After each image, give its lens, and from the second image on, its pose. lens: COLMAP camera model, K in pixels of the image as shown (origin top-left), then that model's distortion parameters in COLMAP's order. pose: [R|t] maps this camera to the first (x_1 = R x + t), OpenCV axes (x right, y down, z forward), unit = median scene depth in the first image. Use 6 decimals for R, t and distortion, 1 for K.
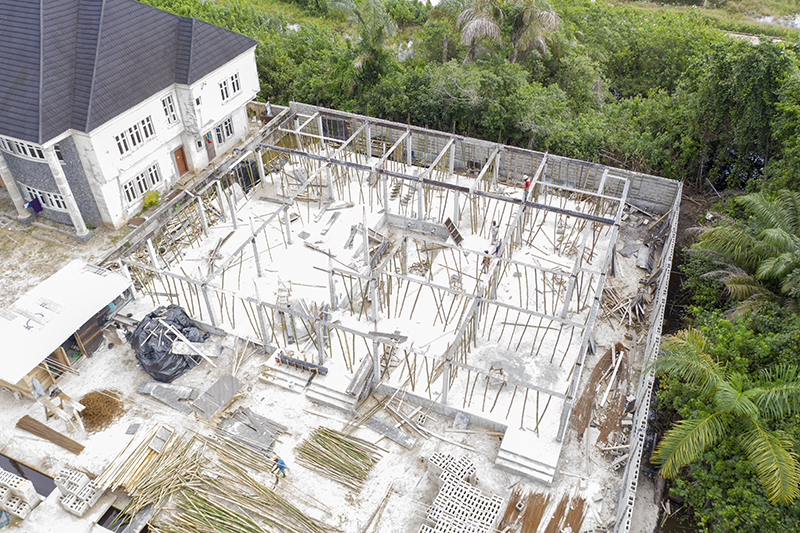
lens RADIAL K [[622.2, 0, 400.5], [0, 622.2, 265.3], [0, 0, 1]] dist [-0.009413, -0.010477]
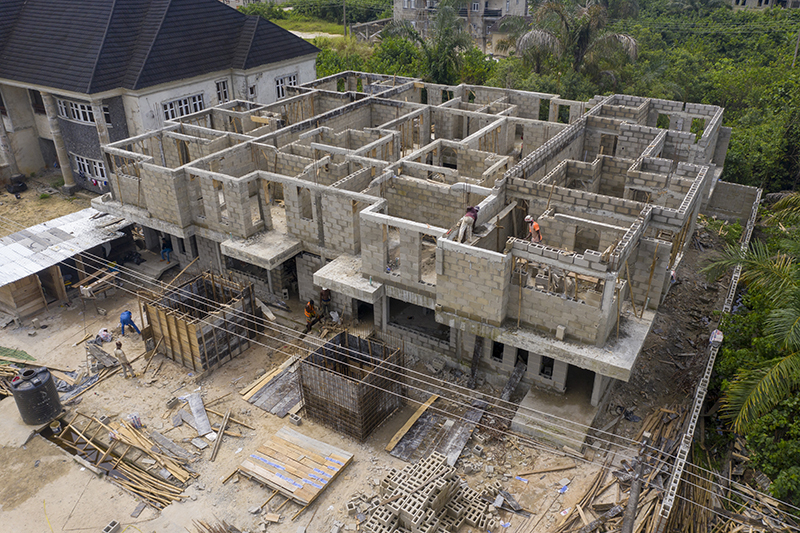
lens RADIAL K [[622.2, 0, 400.8], [0, 622.2, 267.0], [0, 0, 1]] dist [-0.009413, -0.010477]
pose [[0.989086, 0.072808, -0.128090, 0.065784], [-0.095954, 0.978041, -0.185010, 0.186091], [0.111807, 0.195282, 0.974353, 0.101557]]
